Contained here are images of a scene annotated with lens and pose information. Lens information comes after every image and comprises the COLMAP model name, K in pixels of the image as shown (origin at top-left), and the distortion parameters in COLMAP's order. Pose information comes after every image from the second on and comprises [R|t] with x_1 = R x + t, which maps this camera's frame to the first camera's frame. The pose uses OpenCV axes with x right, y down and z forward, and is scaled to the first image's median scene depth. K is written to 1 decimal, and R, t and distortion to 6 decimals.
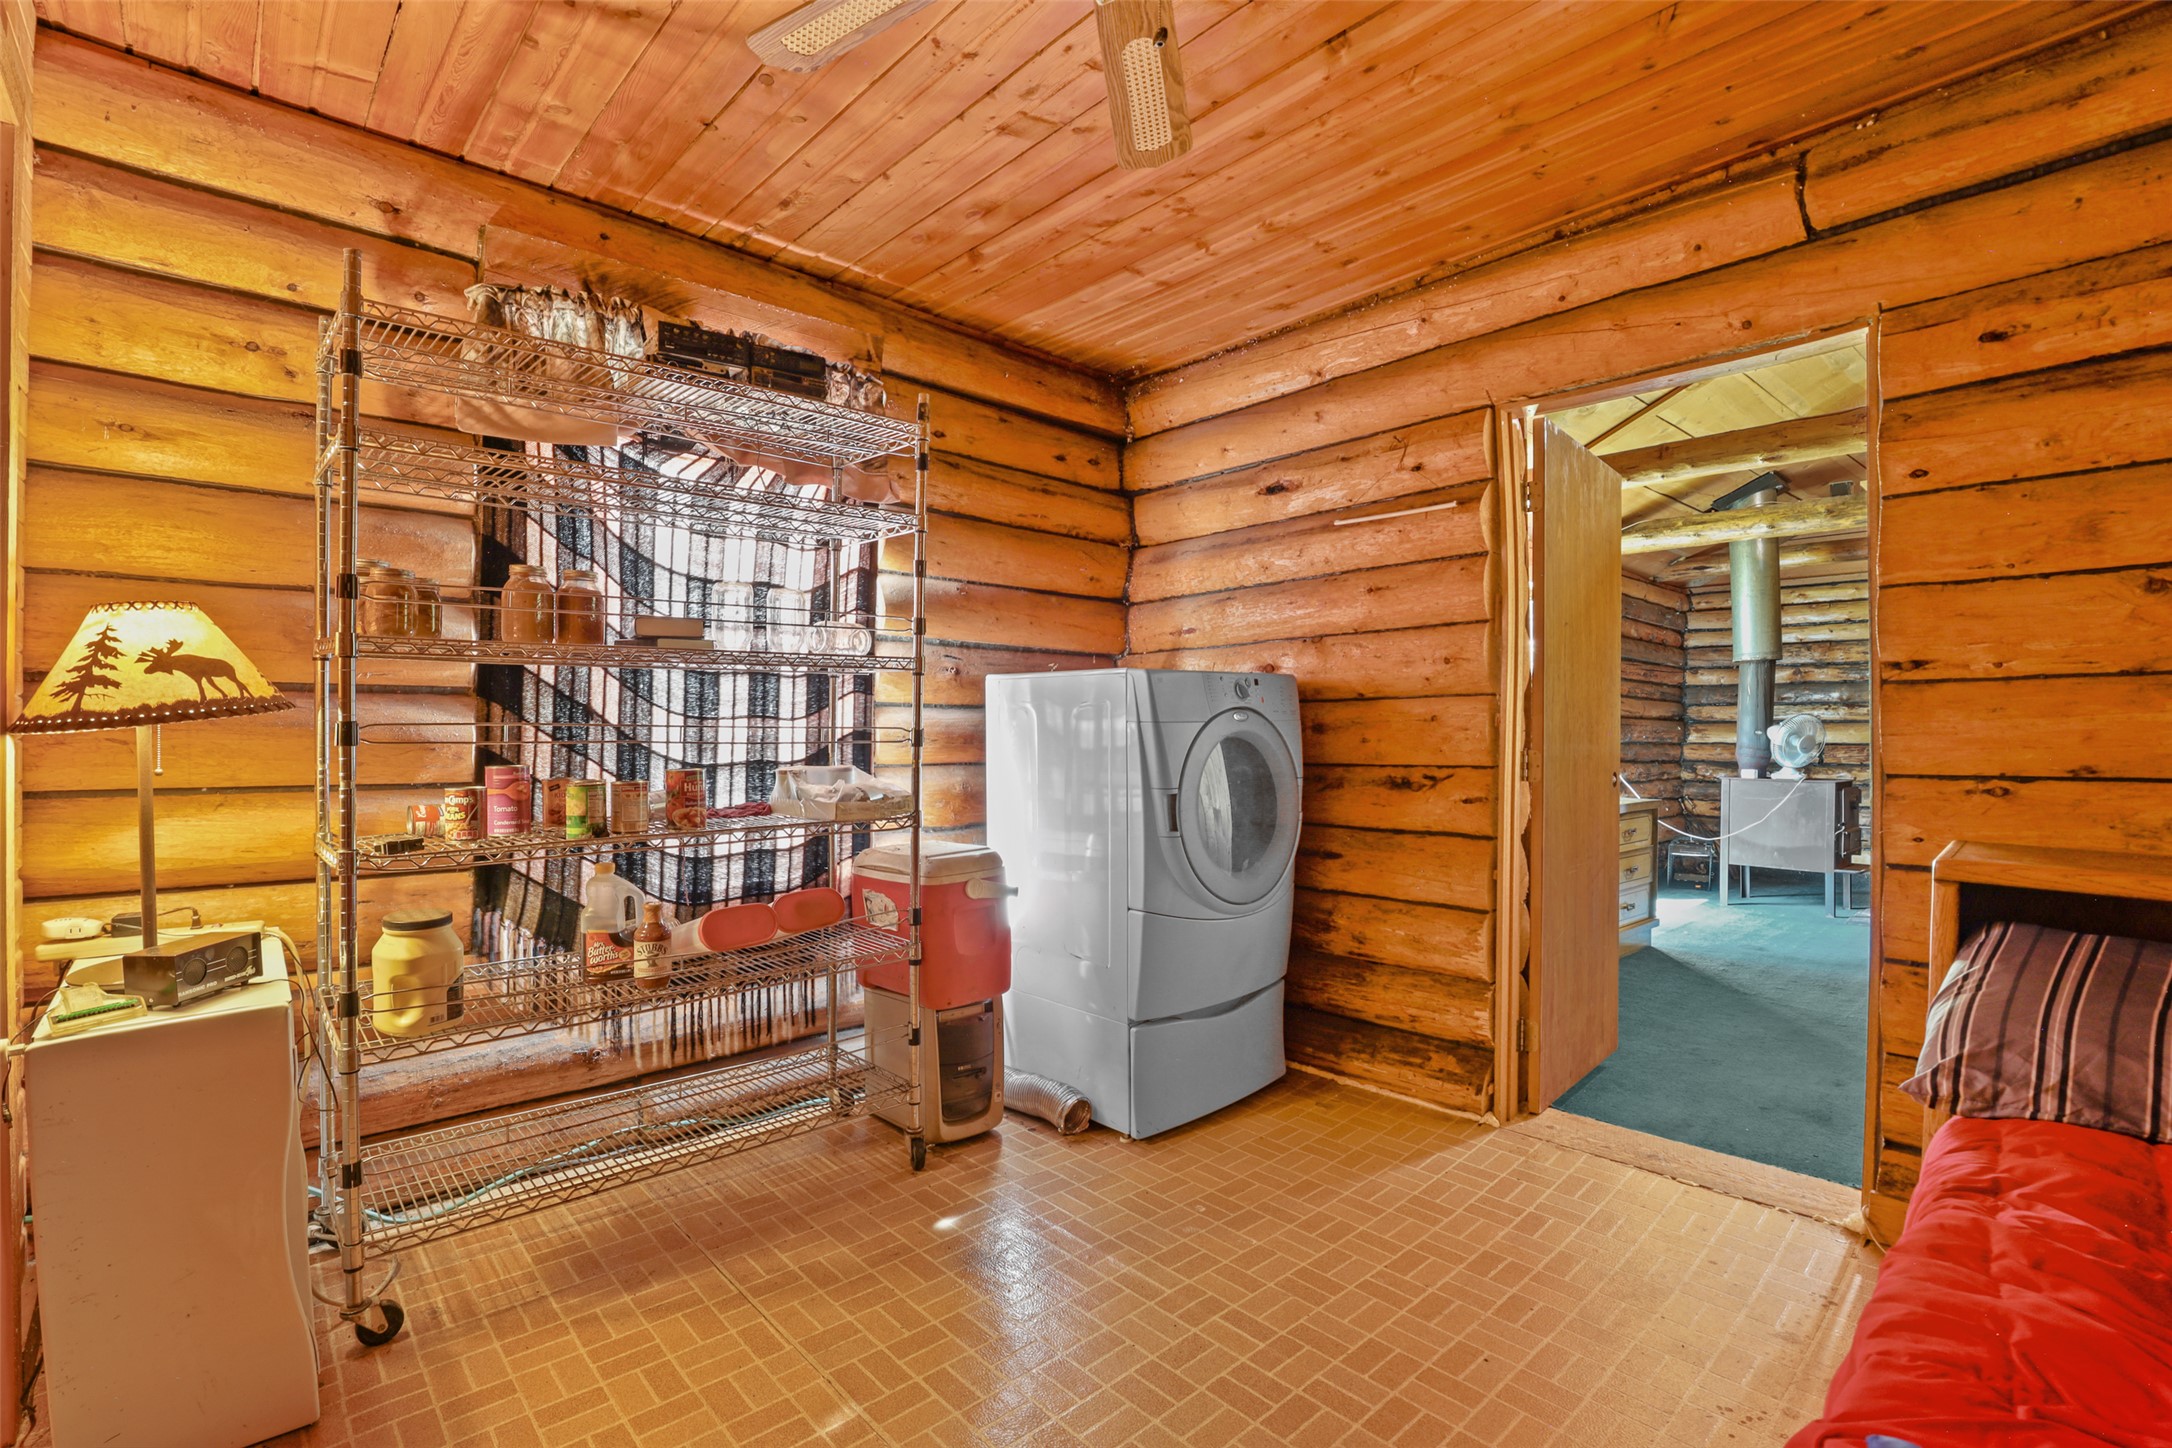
lens RADIAL K [[1013.2, 0, 1075.7], [0, 1013.2, 726.7], [0, 0, 1]] dist [-0.027532, 0.003081]
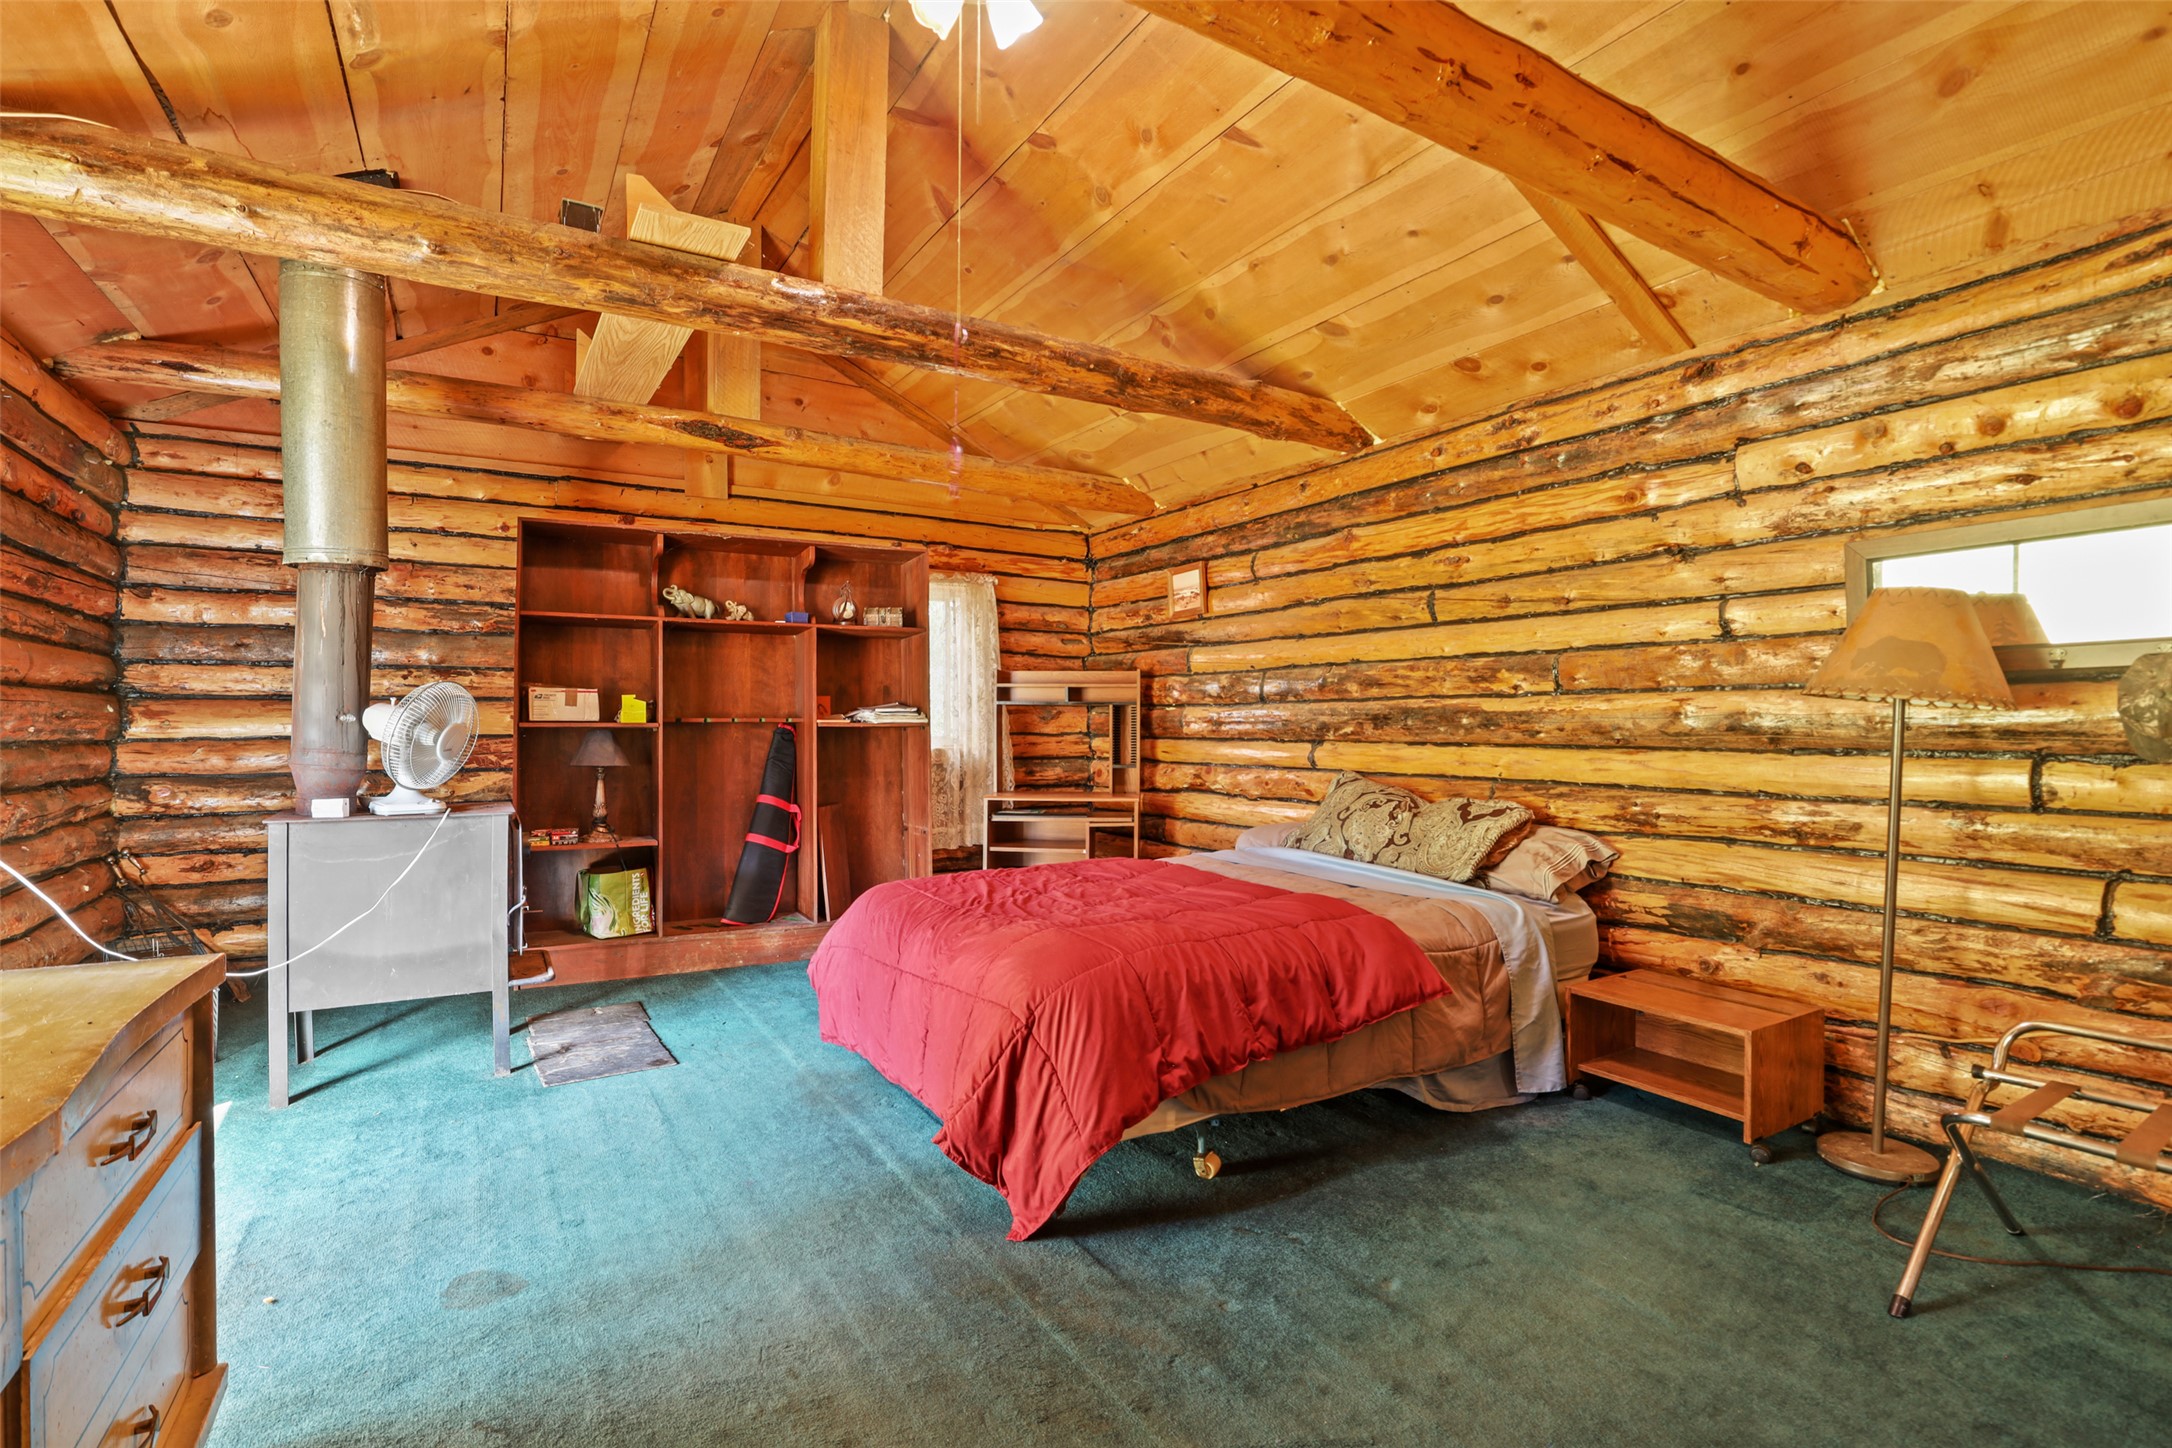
lens RADIAL K [[1013.2, 0, 1073.8], [0, 1013.2, 721.5], [0, 0, 1]] dist [-0.027532, 0.003081]
pose [[0.193011, -0.008448, 0.981160, 0.235769], [-0.003814, 0.999949, 0.009360, 0.001309], [-0.981189, -0.005548, 0.192969, 0.471680]]
